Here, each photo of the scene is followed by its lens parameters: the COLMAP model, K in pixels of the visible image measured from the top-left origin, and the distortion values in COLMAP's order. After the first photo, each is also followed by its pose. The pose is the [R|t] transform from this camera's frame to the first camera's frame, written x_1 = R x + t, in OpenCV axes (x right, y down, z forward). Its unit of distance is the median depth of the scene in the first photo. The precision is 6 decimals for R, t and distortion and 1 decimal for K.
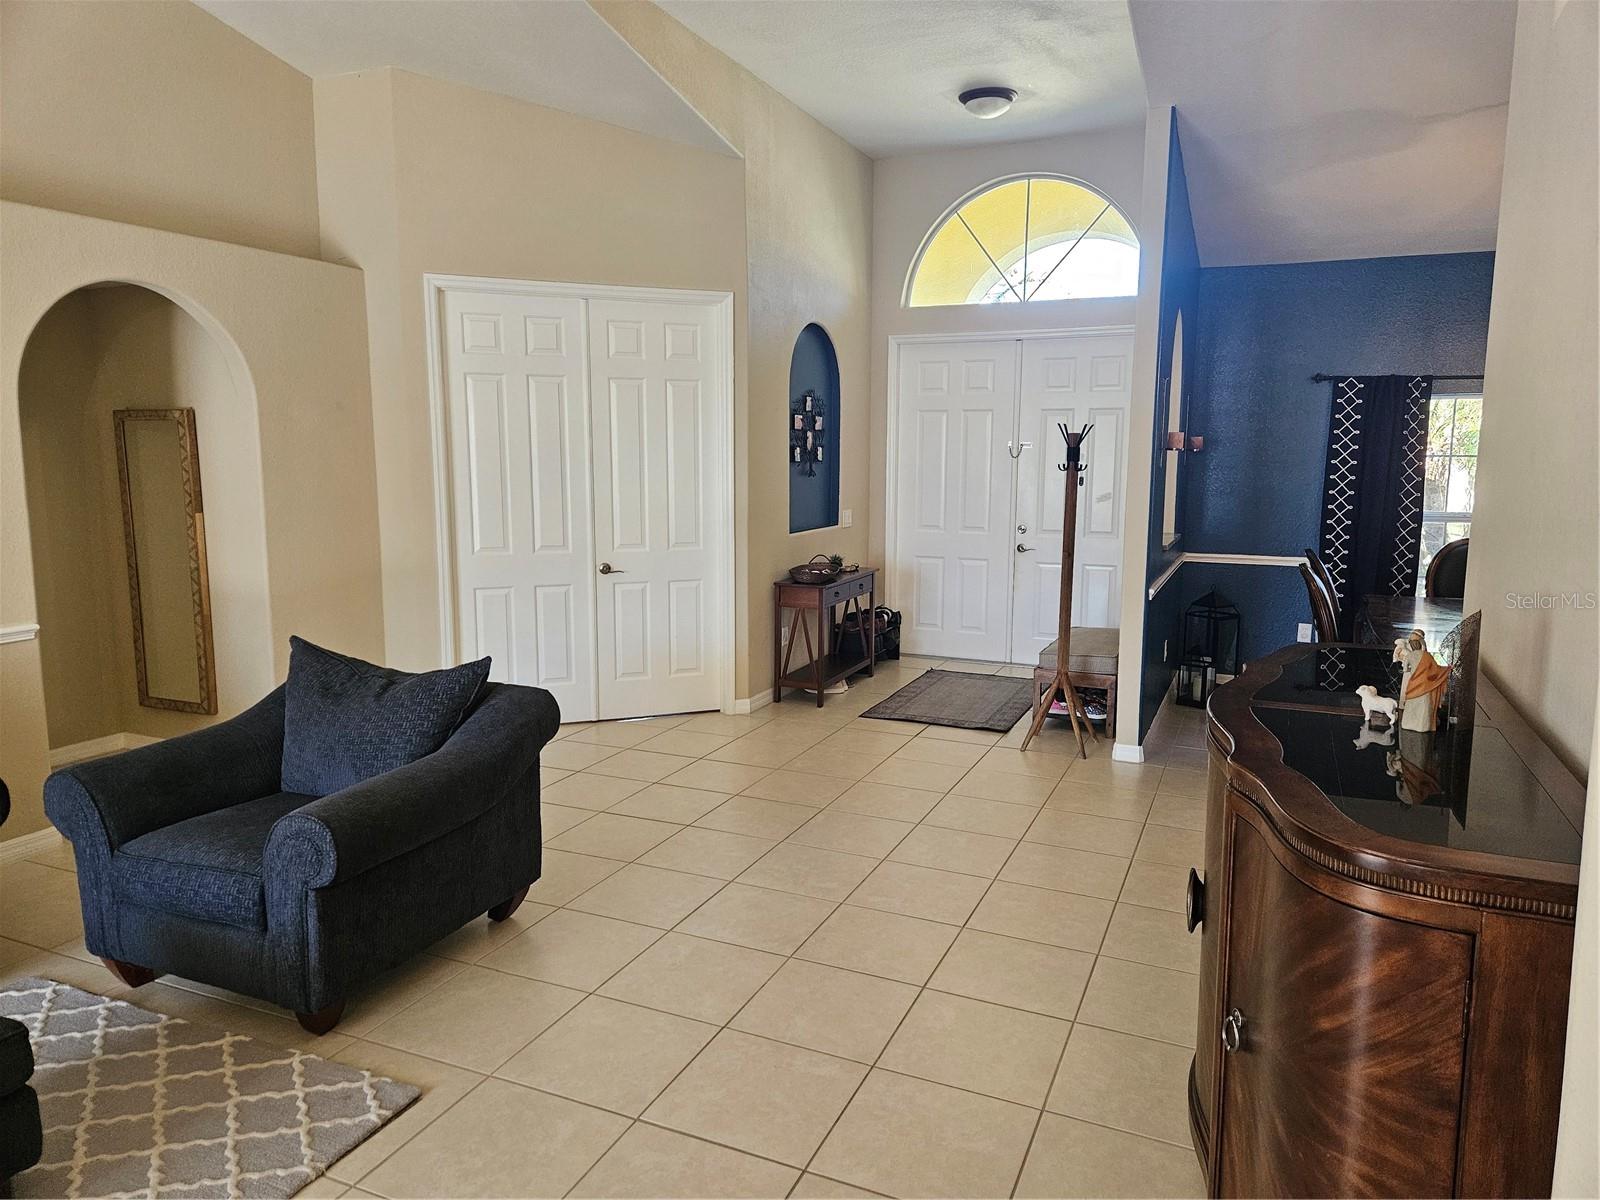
lens RADIAL K [[1065.0, 0, 806.0], [0, 1065.0, 591.6], [0, 0, 1]] dist [0.078776, -0.061503]
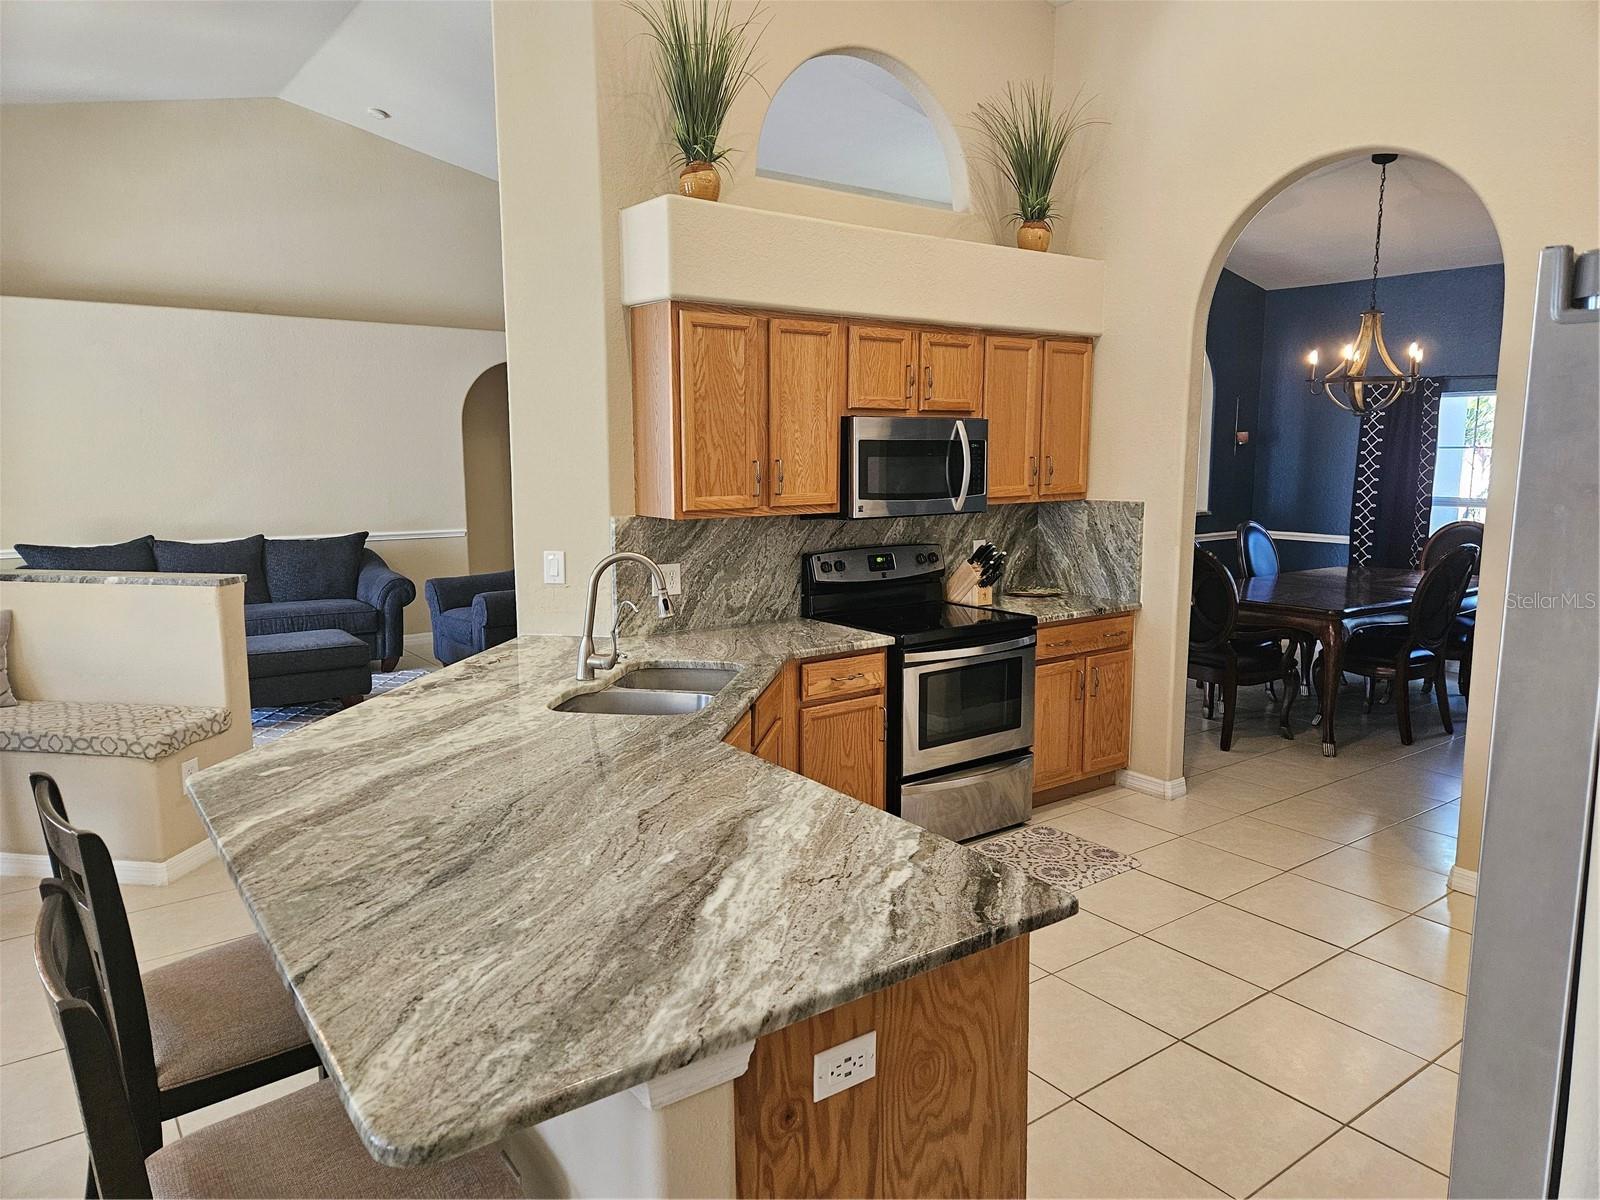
lens RADIAL K [[1065.0, 0, 806.0], [0, 1065.0, 591.6], [0, 0, 1]] dist [0.078776, -0.061503]
pose [[0.871589, 0.063489, -0.486110, 0.674437], [-0.063252, 0.997854, 0.016916, 0.057505], [0.486141, 0.016003, 0.873734, -0.371903]]
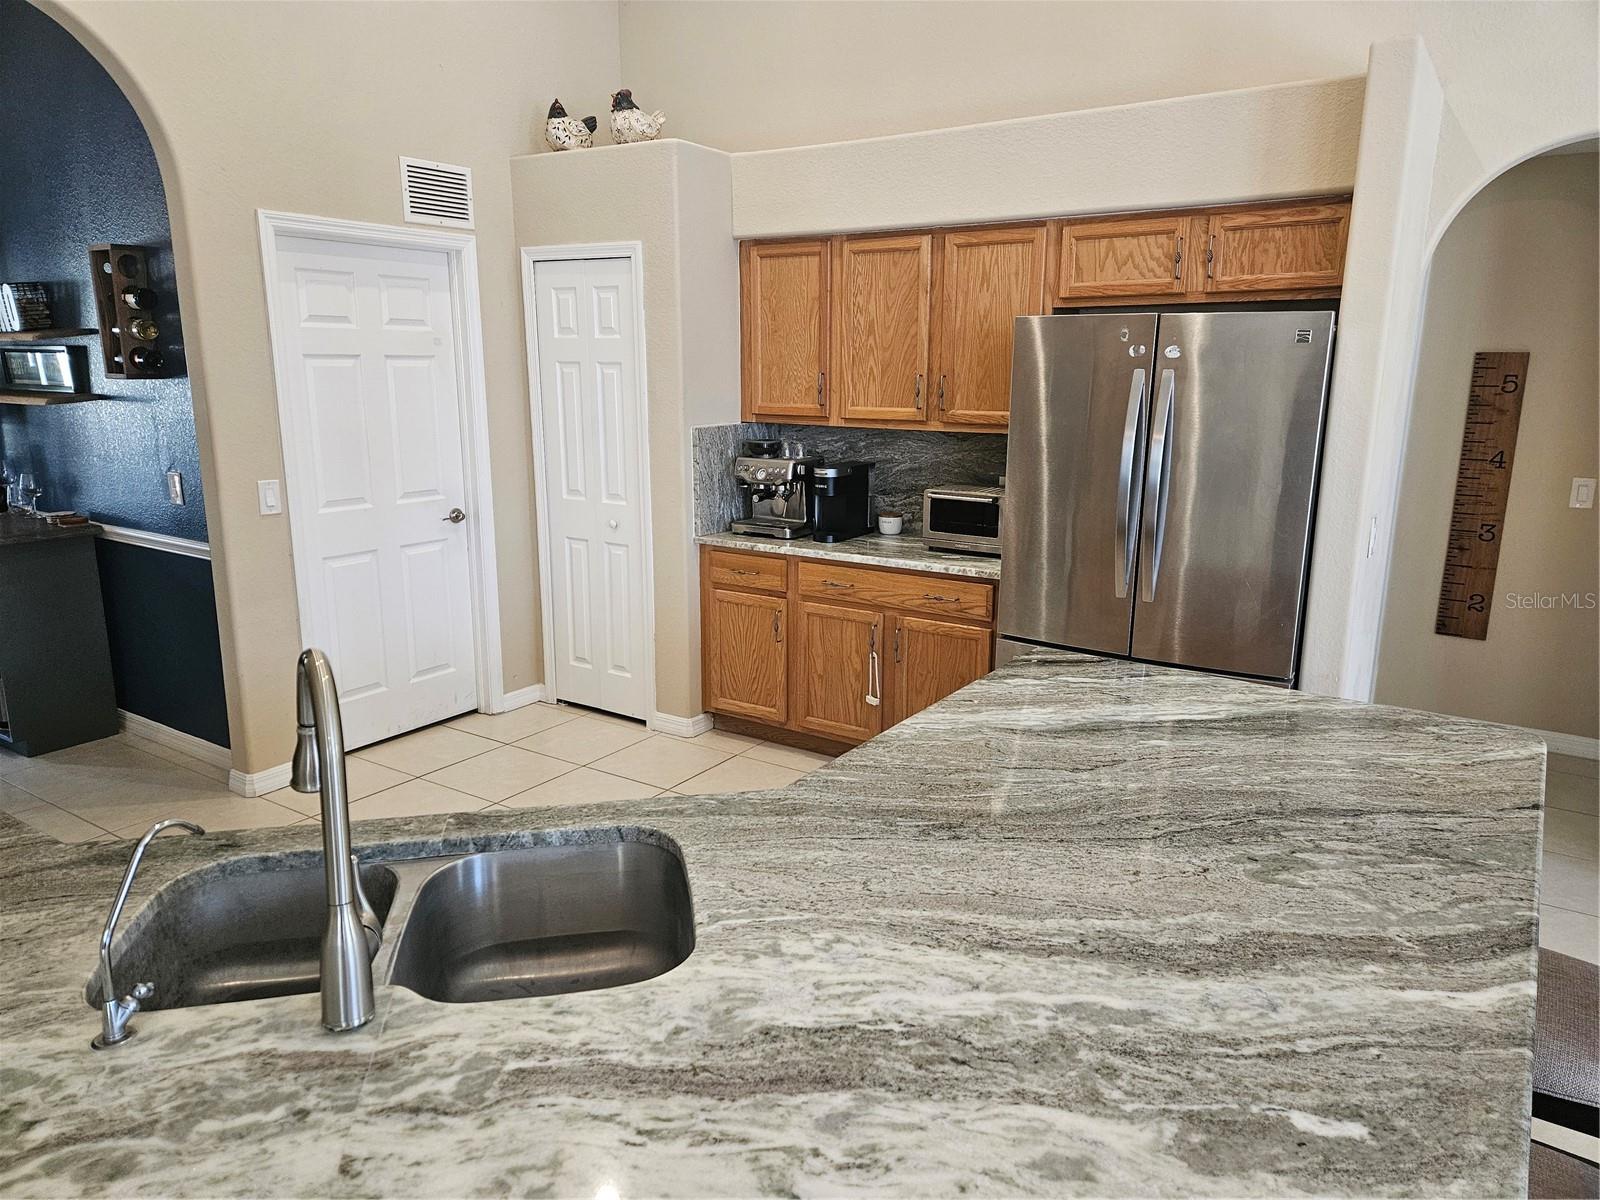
lens RADIAL K [[1065.0, 0, 806.0], [0, 1065.0, 591.6], [0, 0, 1]] dist [0.078776, -0.061503]
pose [[0.166841, -0.216717, 0.961872, 0.095615], [0.129292, 0.971930, 0.196557, 0.007962], [-0.977470, 0.091568, 0.190178, -0.046257]]
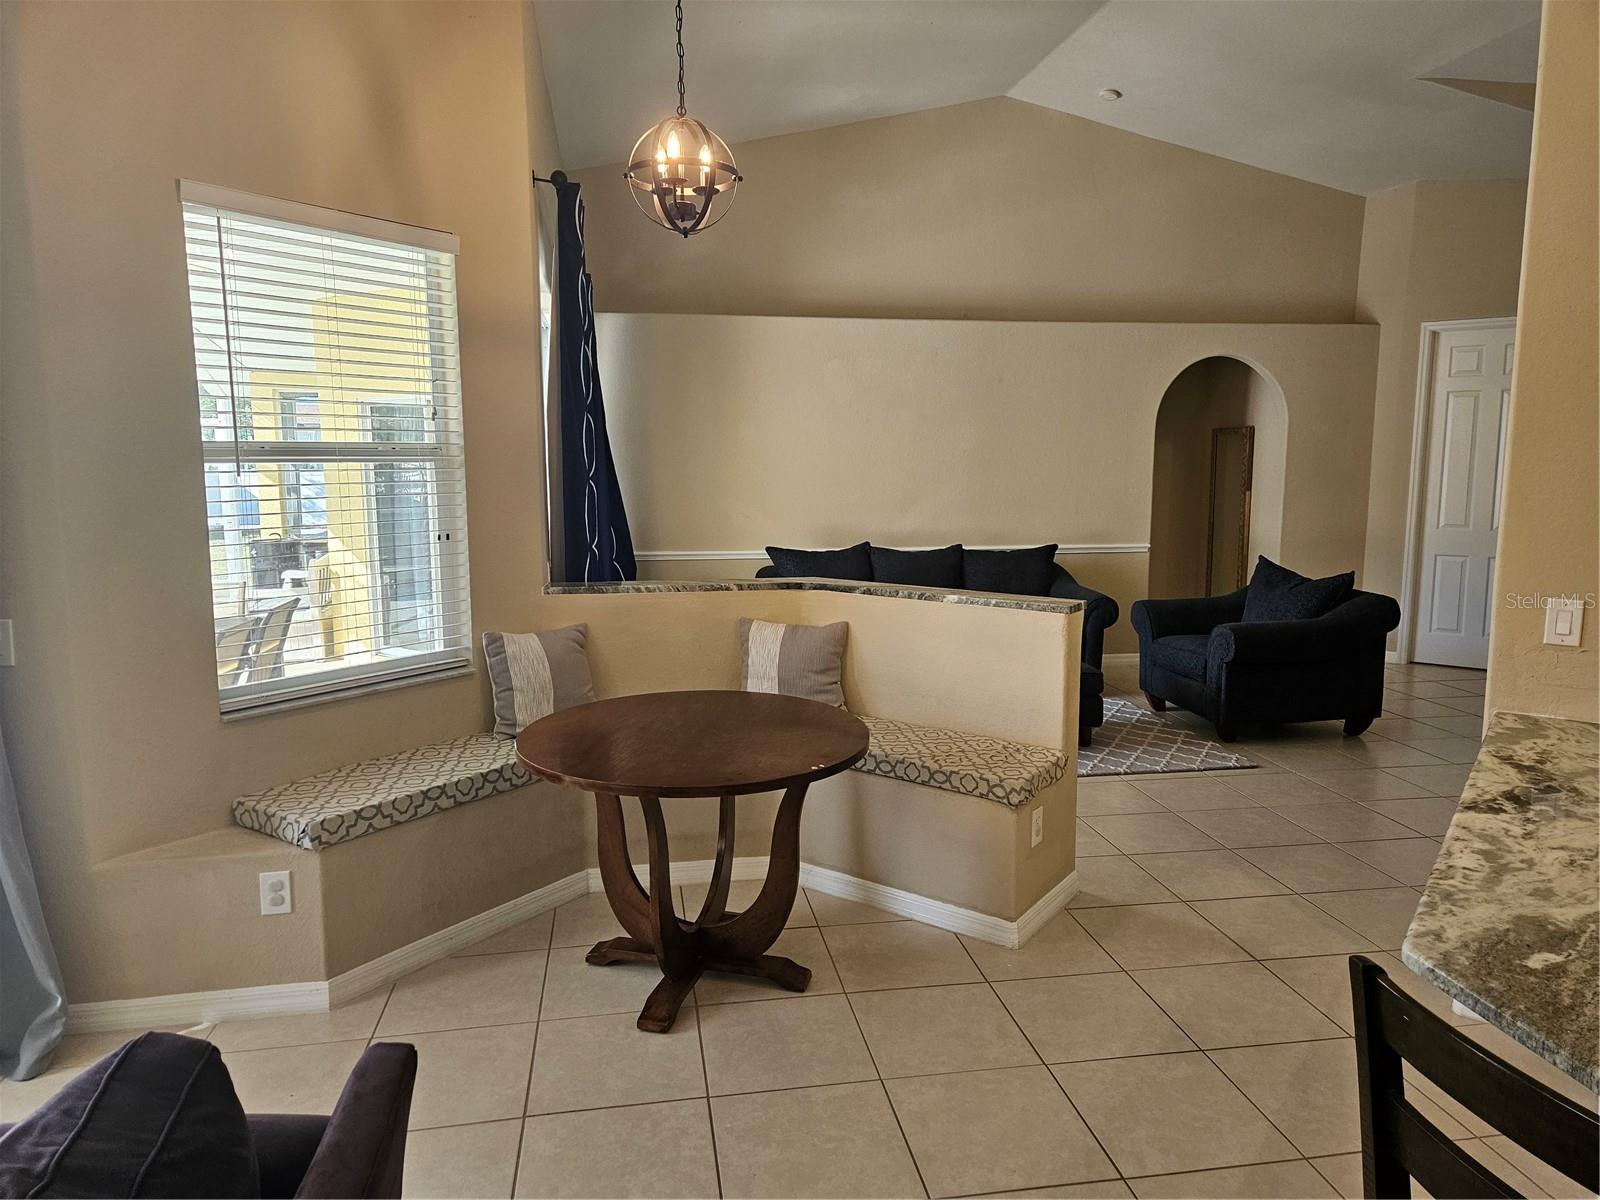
lens RADIAL K [[1065.0, 0, 806.0], [0, 1065.0, 591.6], [0, 0, 1]] dist [0.078776, -0.061503]
pose [[0.554258, 0.105025, -0.825693, 0.397792], [-0.110538, 0.992508, 0.052043, 0.062695], [0.824973, 0.062425, 0.561715, -0.416250]]
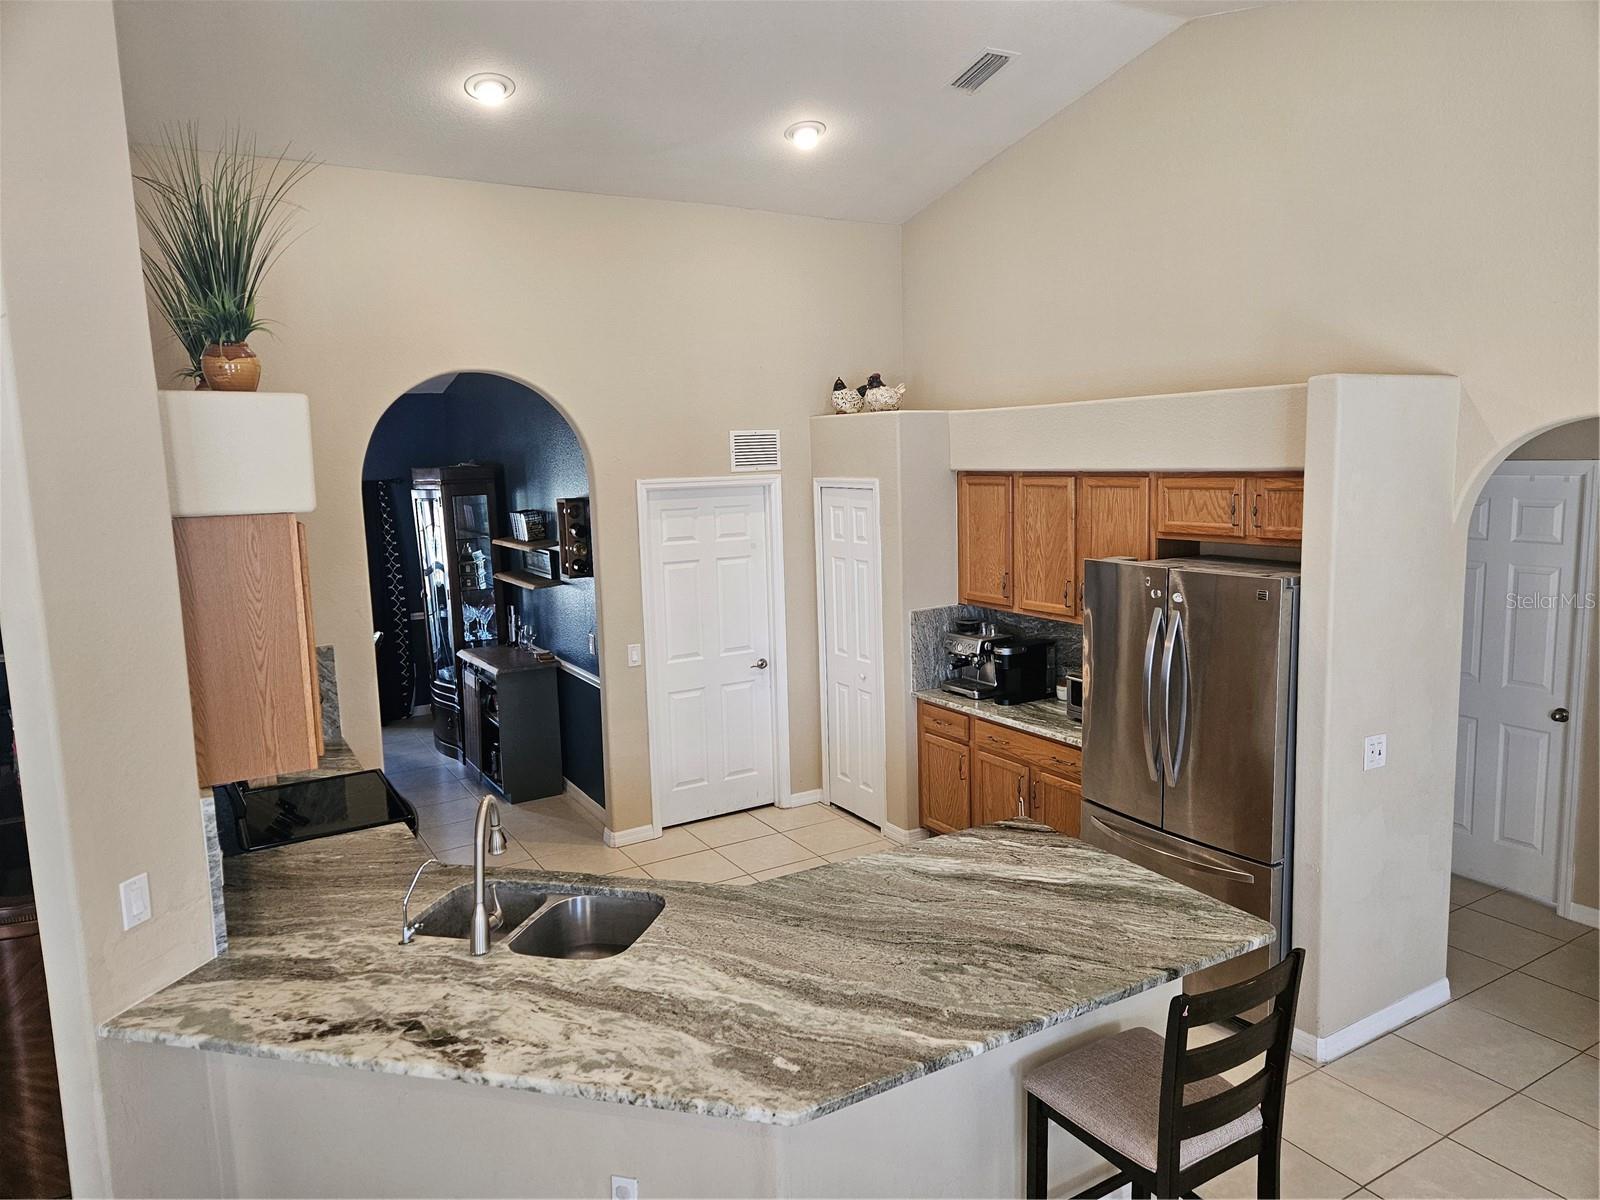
lens RADIAL K [[1065.0, 0, 806.0], [0, 1065.0, 591.6], [0, 0, 1]] dist [0.078776, -0.061503]
pose [[0.576234, -0.131508, 0.806635, -0.046200], [0.142892, 0.987978, 0.058996, -0.063594], [-0.804697, 0.081266, 0.588098, -0.372007]]
